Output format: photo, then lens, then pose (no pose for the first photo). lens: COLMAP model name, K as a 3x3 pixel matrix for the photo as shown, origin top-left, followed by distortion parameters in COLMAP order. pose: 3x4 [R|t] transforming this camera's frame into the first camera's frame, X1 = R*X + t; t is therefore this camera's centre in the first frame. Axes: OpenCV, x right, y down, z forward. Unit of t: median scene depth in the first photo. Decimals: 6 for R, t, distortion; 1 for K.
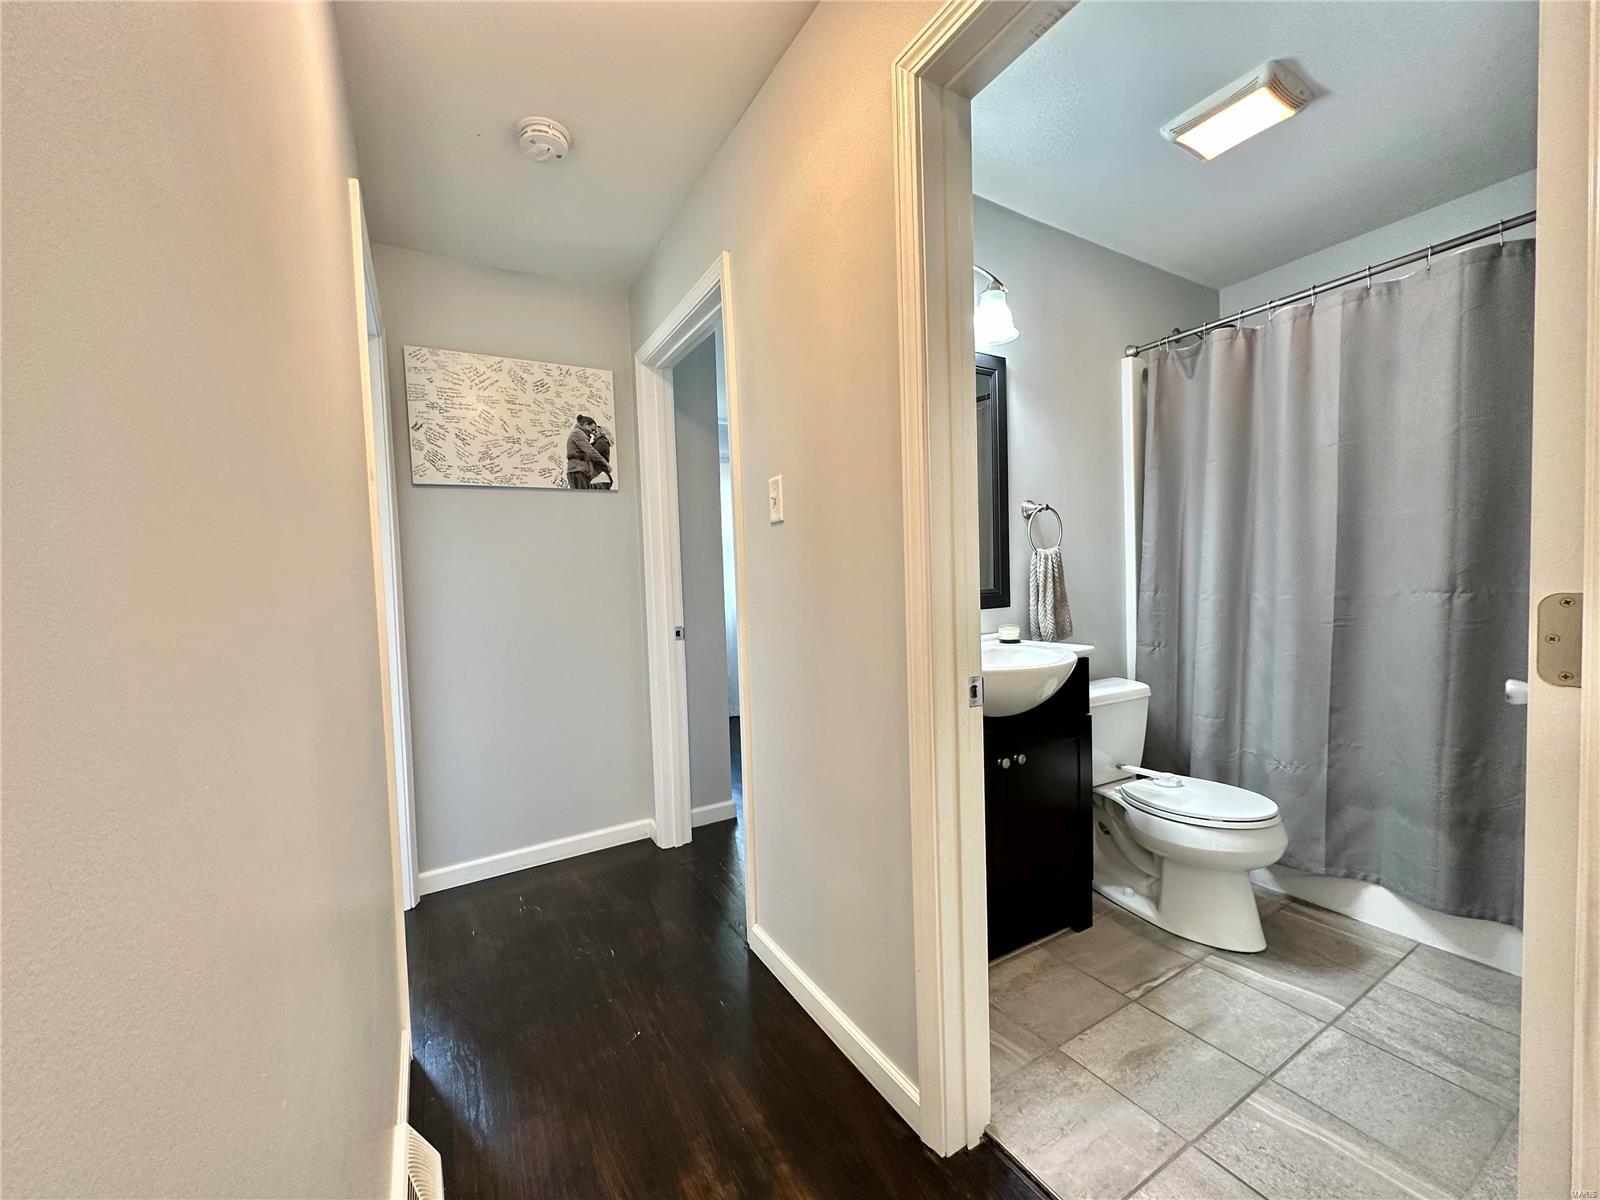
lens RADIAL K [[637.7, 0, 800.0], [0, 637.7, 600.0], [0, 0, 1]] dist [-0.000115, -0.000038]
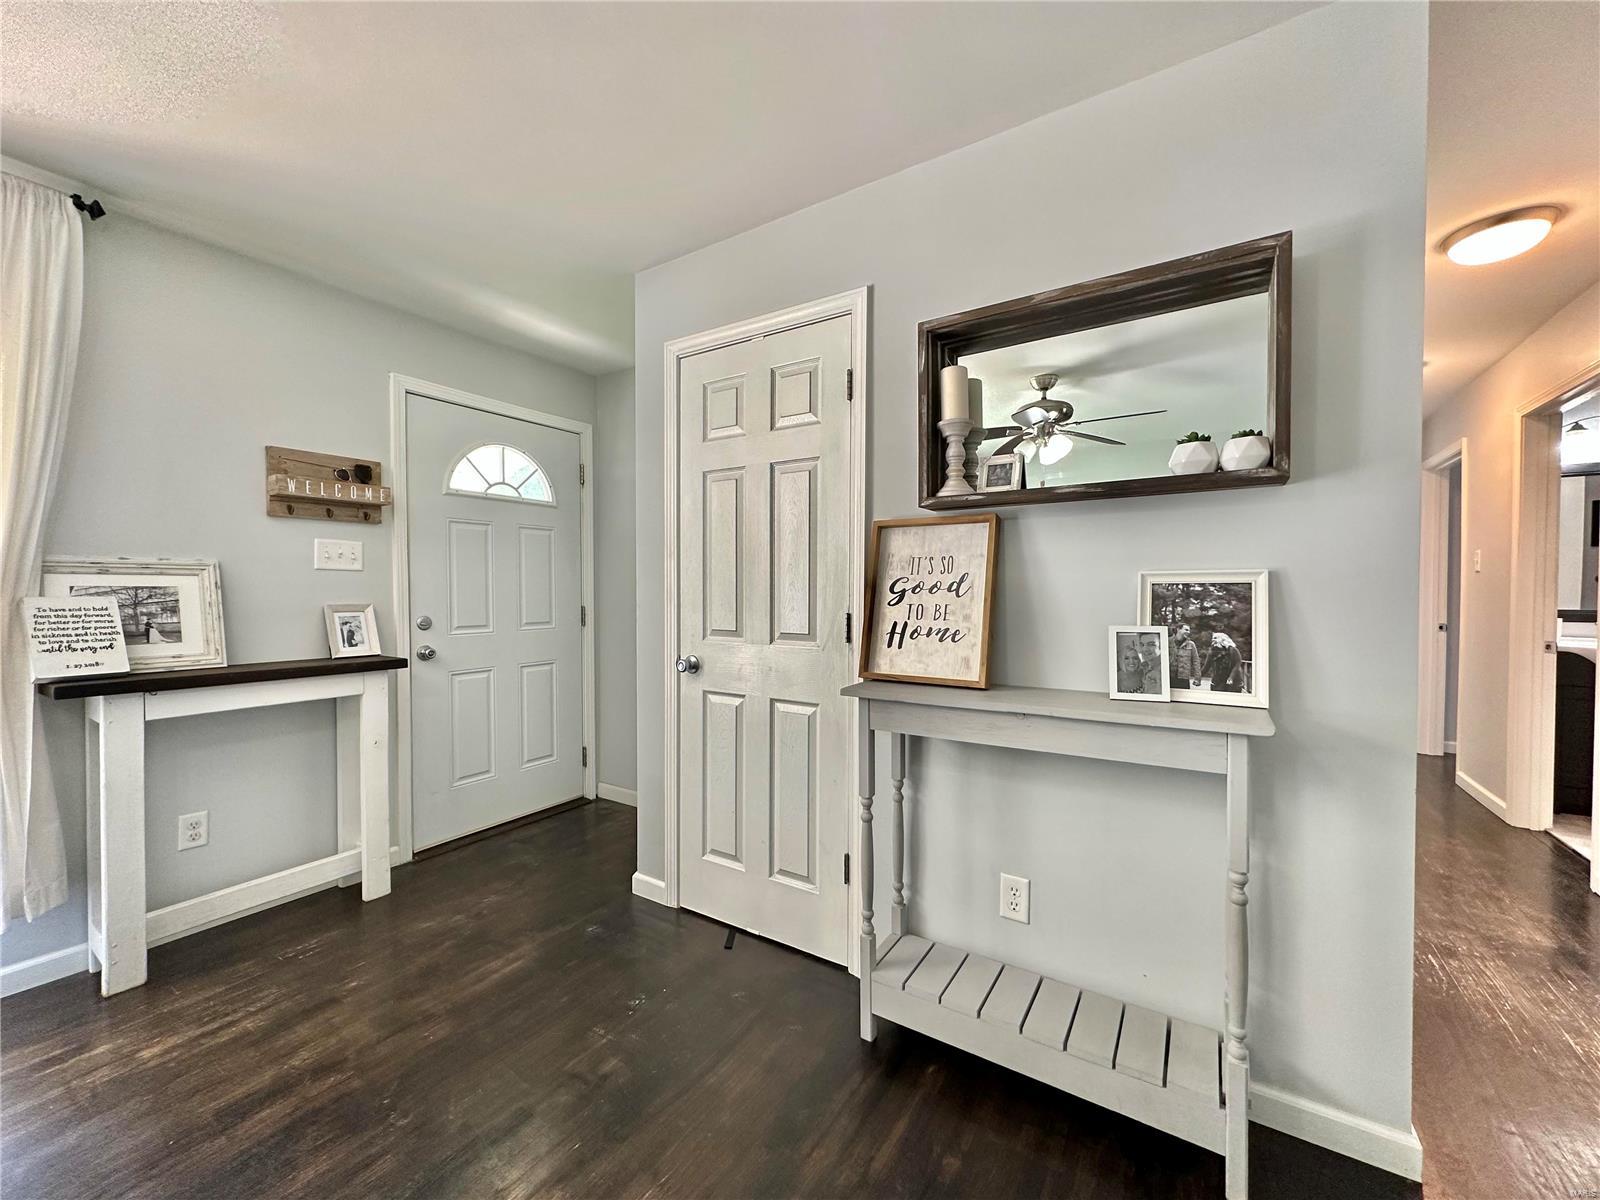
lens RADIAL K [[637.7, 0, 800.0], [0, 637.7, 600.0], [0, 0, 1]] dist [-0.000115, -0.000038]
pose [[0.450526, 0.051662, -0.891267, 0.747502], [-0.053643, 0.998087, 0.030738, 0.027126], [0.891150, 0.033962, 0.452436, -1.745985]]
